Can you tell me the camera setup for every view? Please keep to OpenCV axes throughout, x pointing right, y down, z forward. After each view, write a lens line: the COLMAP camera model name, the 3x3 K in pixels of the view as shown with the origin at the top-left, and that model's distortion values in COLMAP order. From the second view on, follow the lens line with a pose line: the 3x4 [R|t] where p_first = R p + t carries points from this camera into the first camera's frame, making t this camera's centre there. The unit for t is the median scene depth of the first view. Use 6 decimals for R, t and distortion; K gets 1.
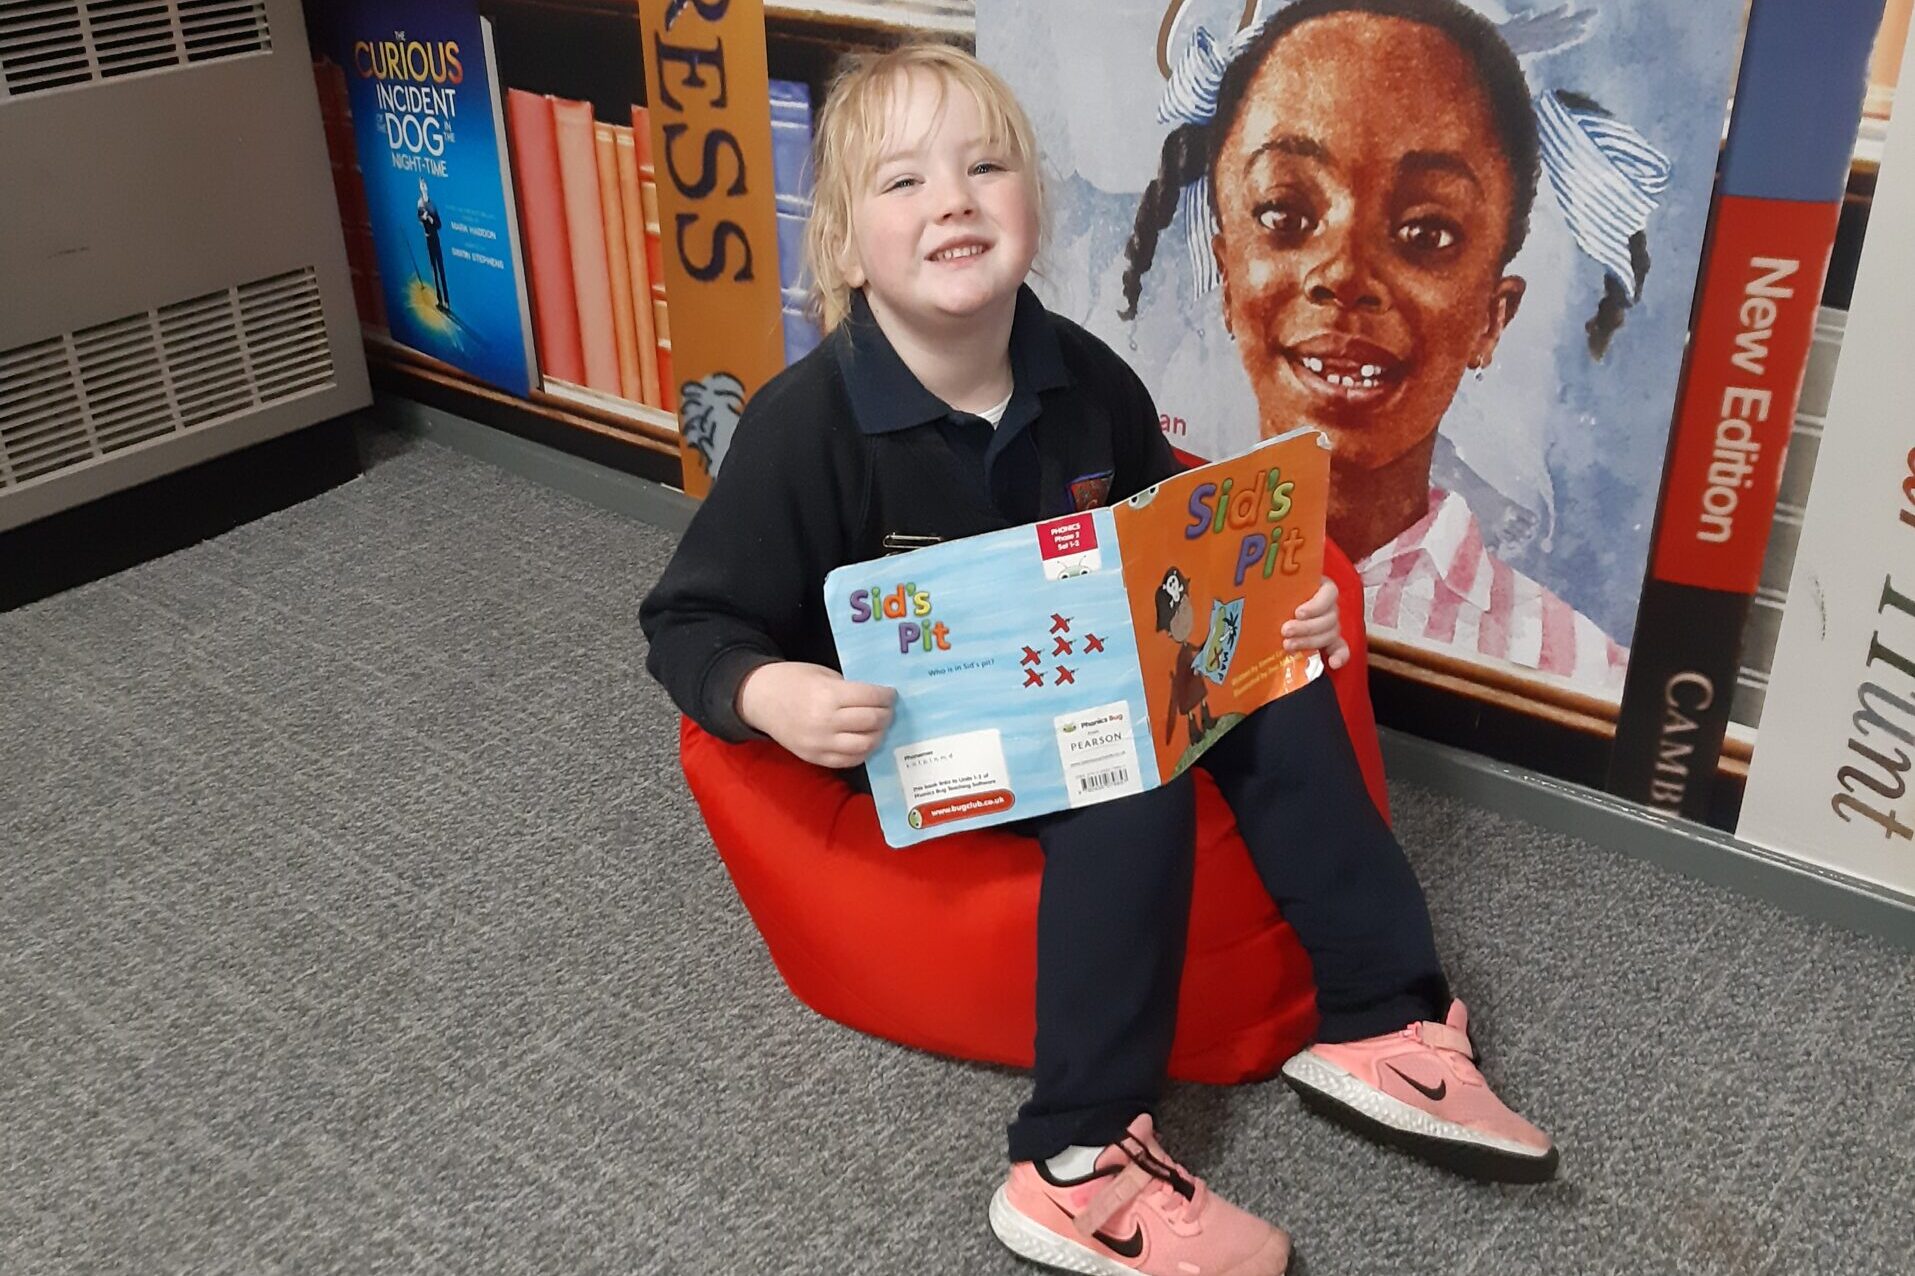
lens RADIAL K [[1938.9, 0, 982.5], [0, 1938.9, 728.2], [0, 0, 1]] dist [0.004615, 0.000000]
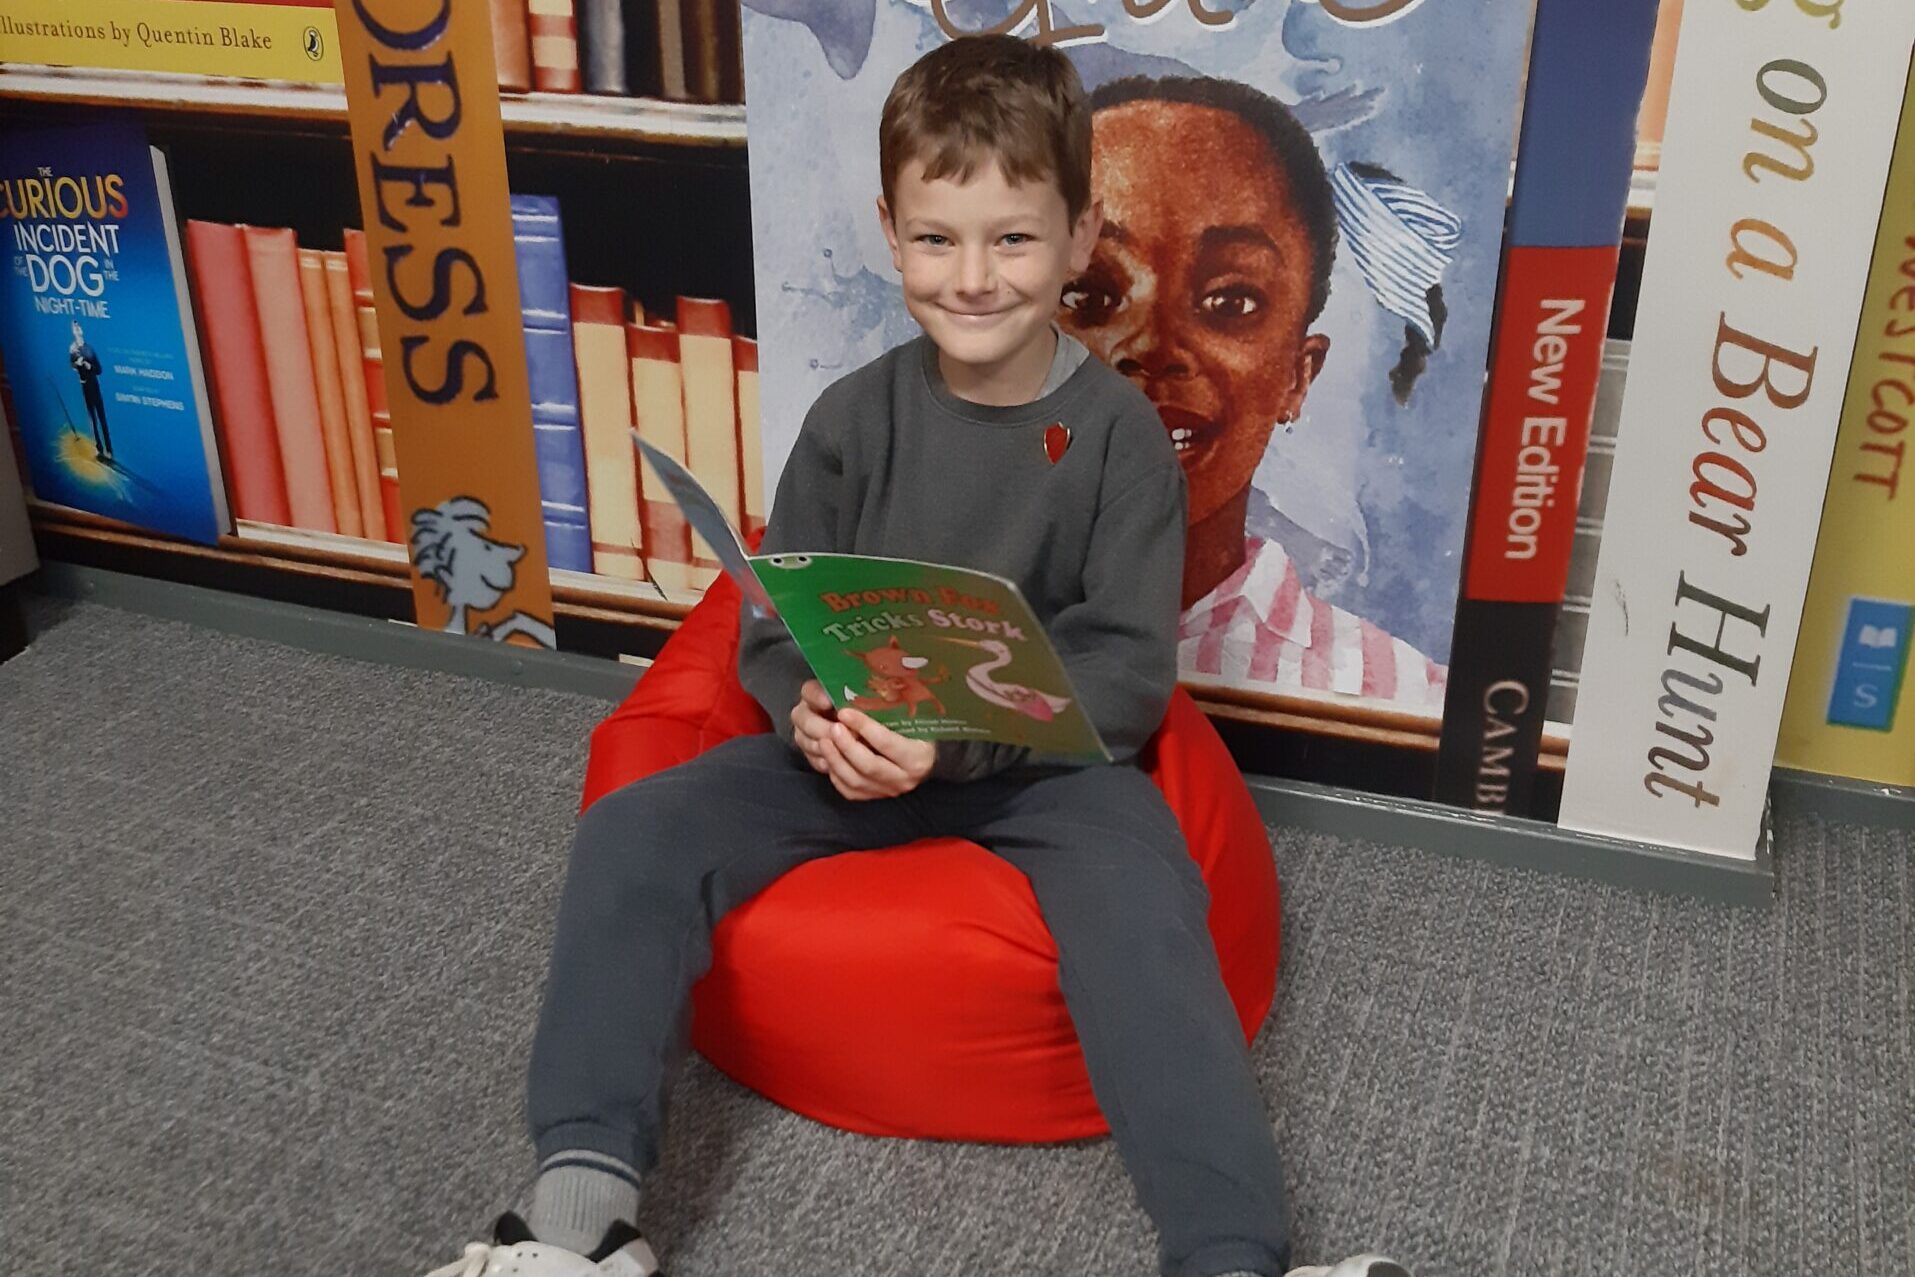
lens RADIAL K [[1938.9, 0, 963.3], [0, 1938.9, 695.5], [0, 0, 1]] dist [0.004615, 0.000000]
pose [[0.959380, -0.113656, 0.258210, -0.204731], [0.131750, 0.989820, -0.053829, -0.001999], [-0.249464, 0.085662, 0.964588, 0.025219]]
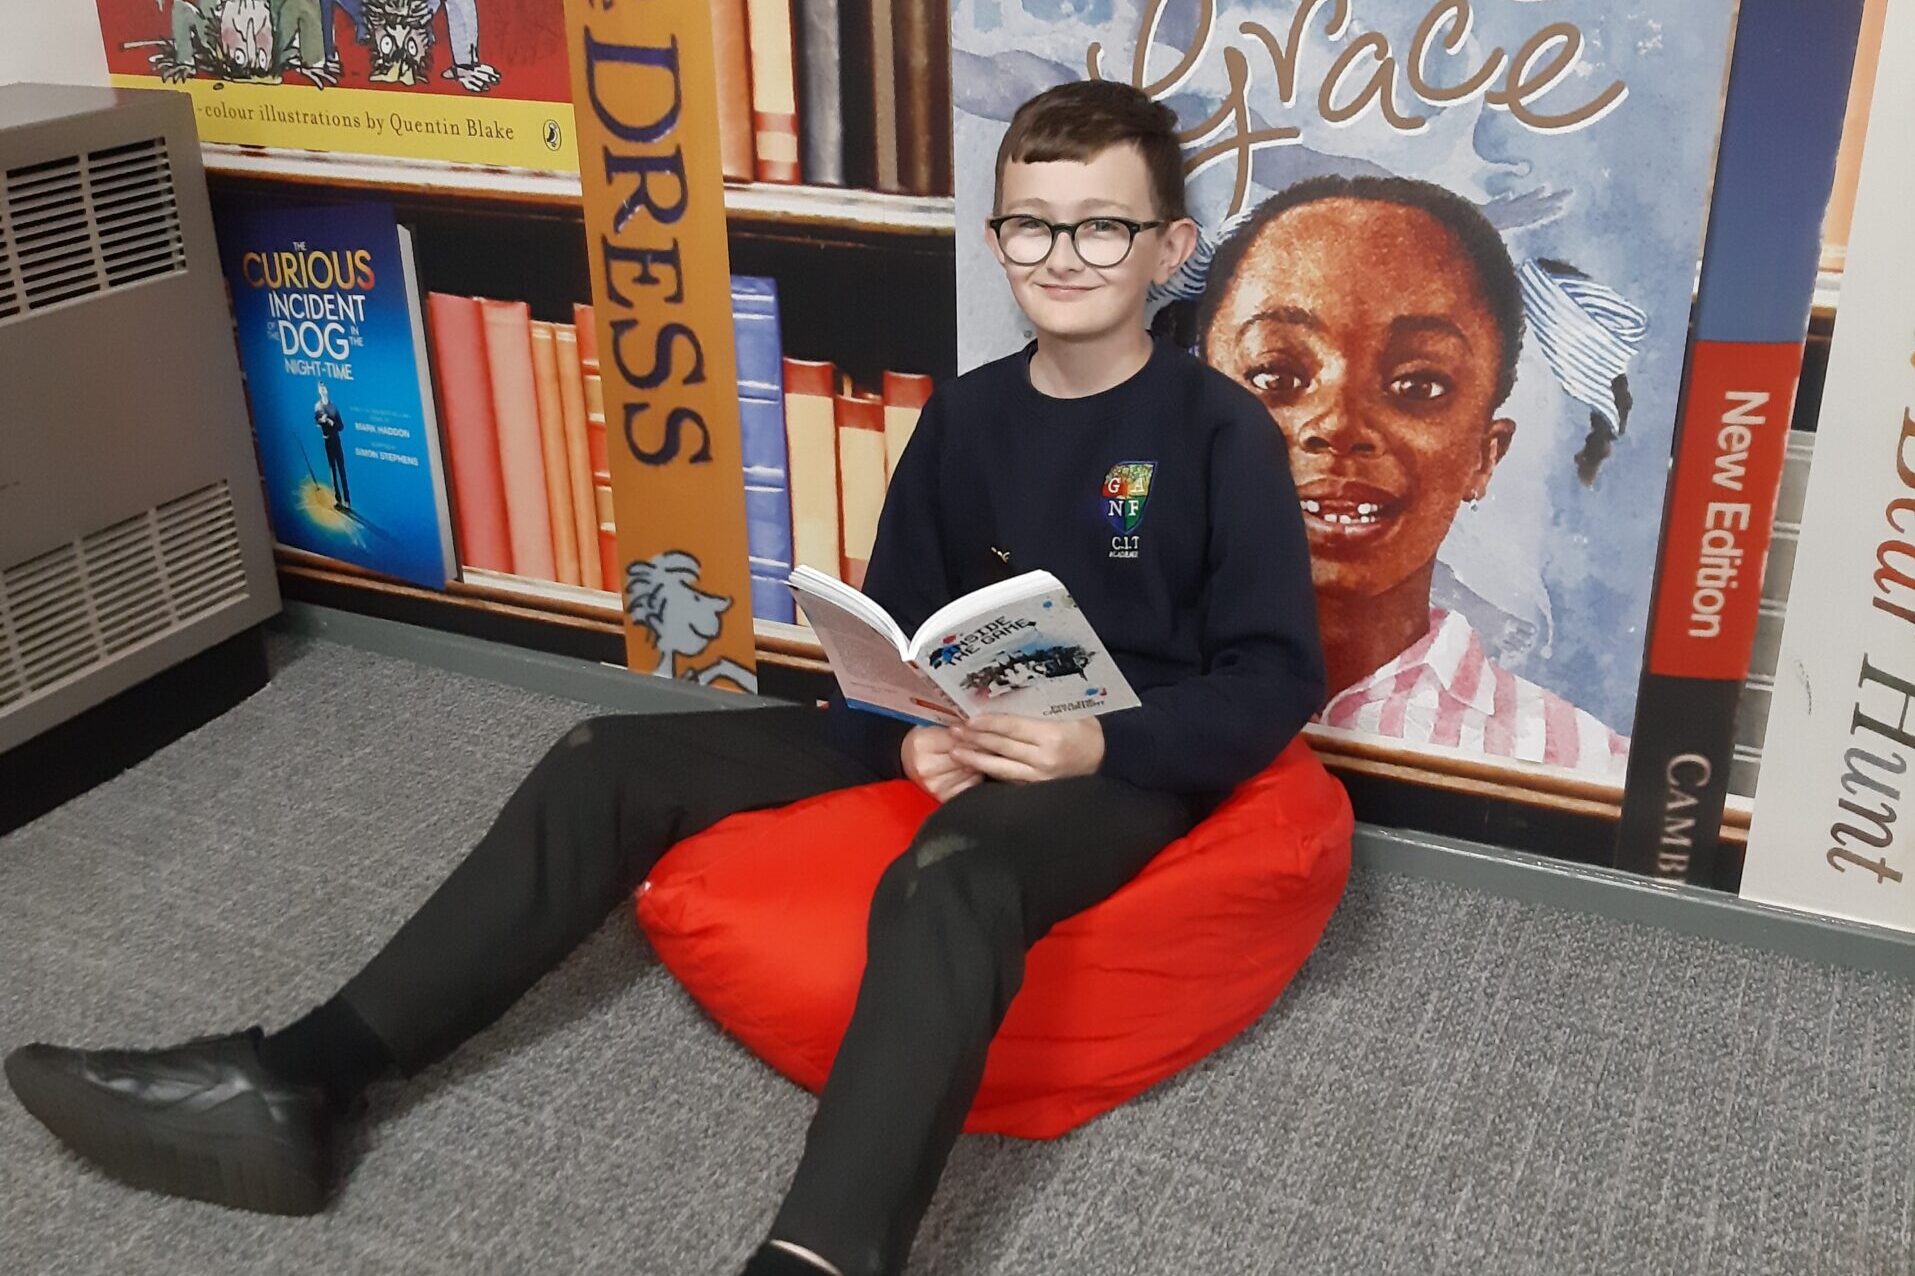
lens RADIAL K [[1938.9, 0, 962.6], [0, 1938.9, 623.7], [0, 0, 1]] dist [0.004615, 0.000000]
pose [[0.977623, -0.091734, 0.189310, -0.240888], [0.111510, 0.989059, -0.096584, -0.040430], [-0.178379, 0.115533, 0.977156, -0.023570]]
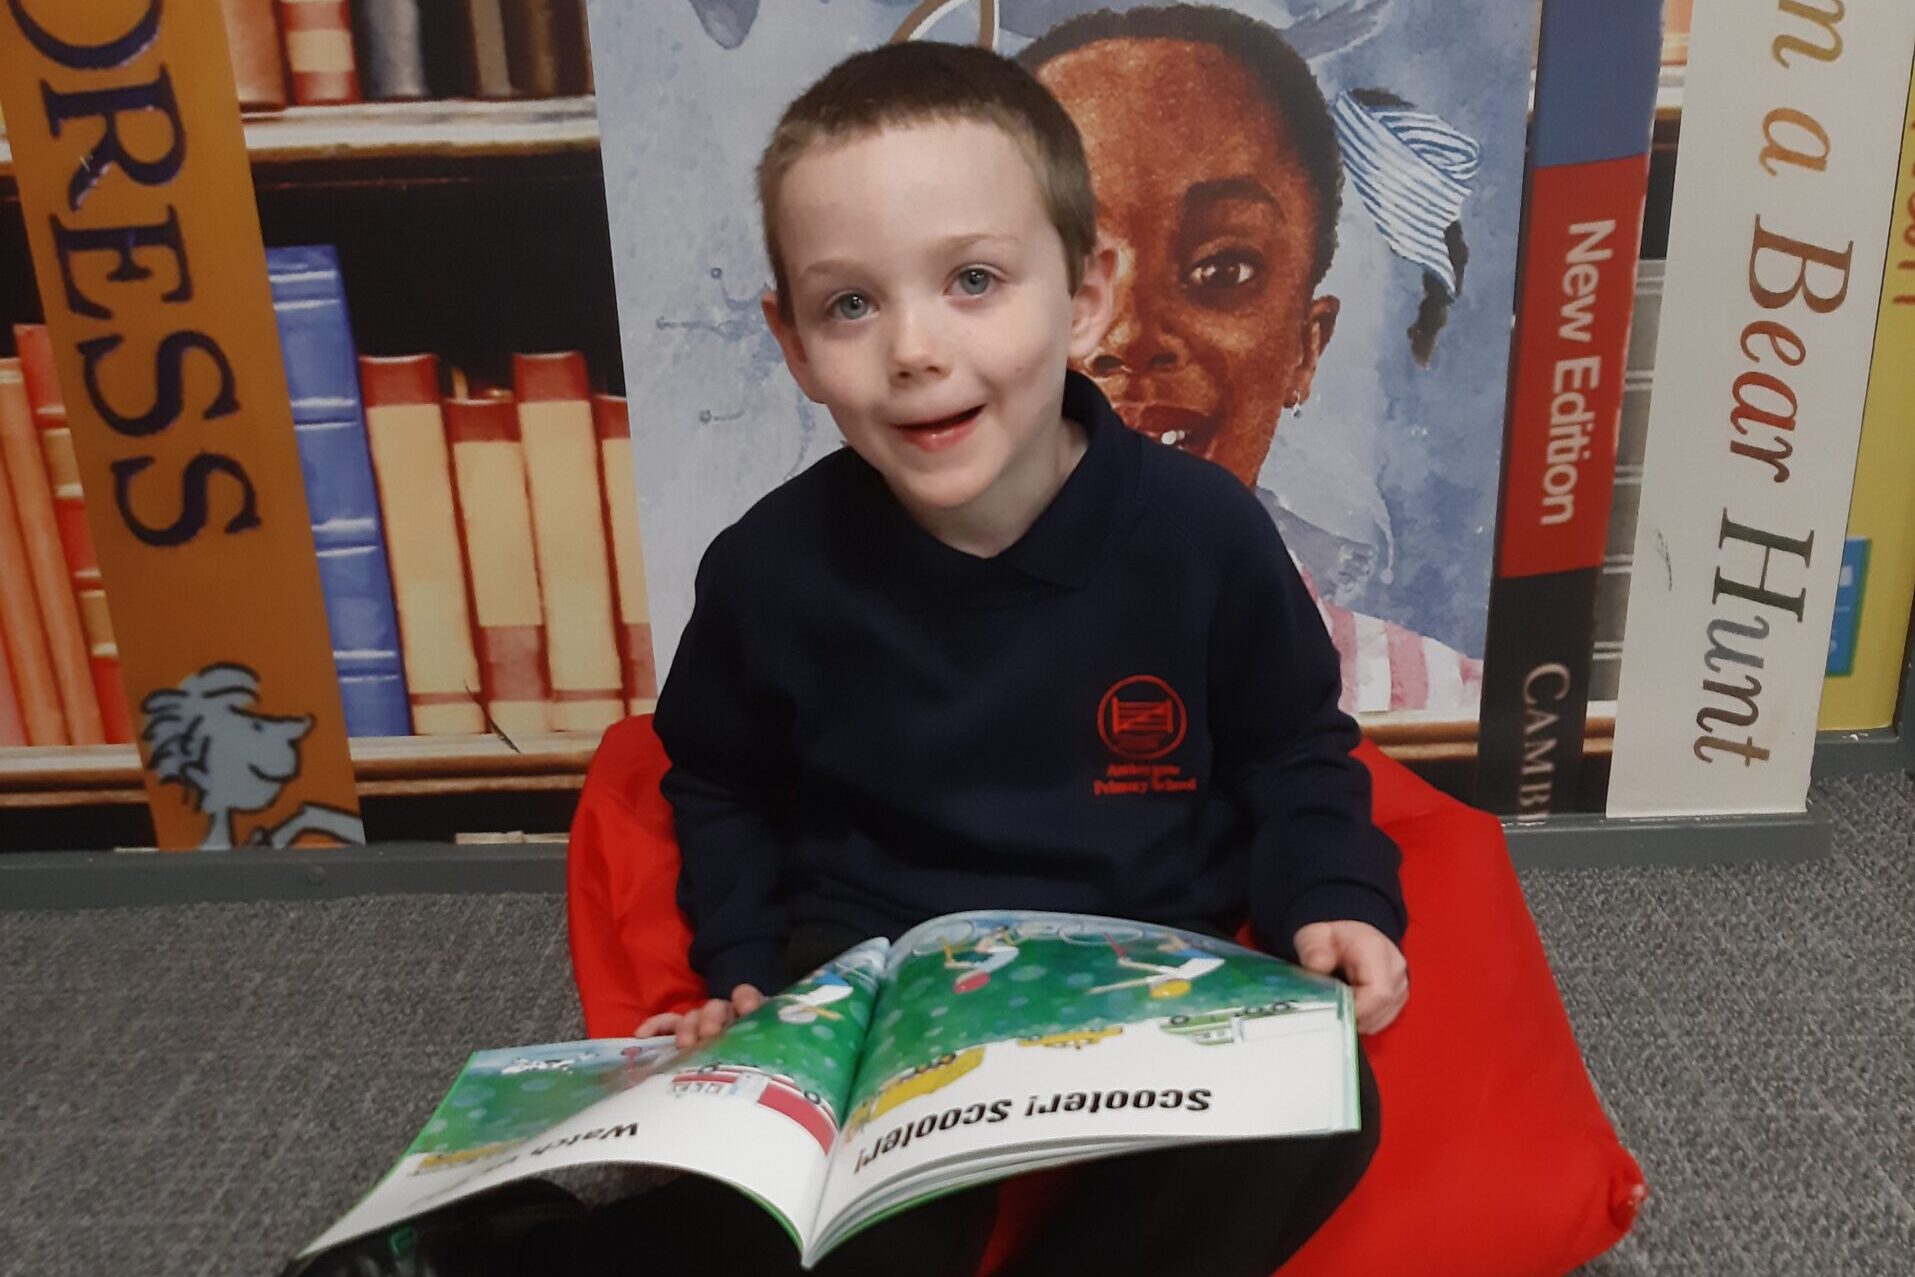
lens RADIAL K [[1938.9, 0, 948.0], [0, 1938.9, 882.1], [0, 0, 1]] dist [0.004615, 0.000000]
pose [[0.801529, -0.255617, 0.540566, -0.438984], [0.318713, 0.947534, -0.024514, 0.003980], [-0.505938, 0.191934, 0.840945, 0.327625]]
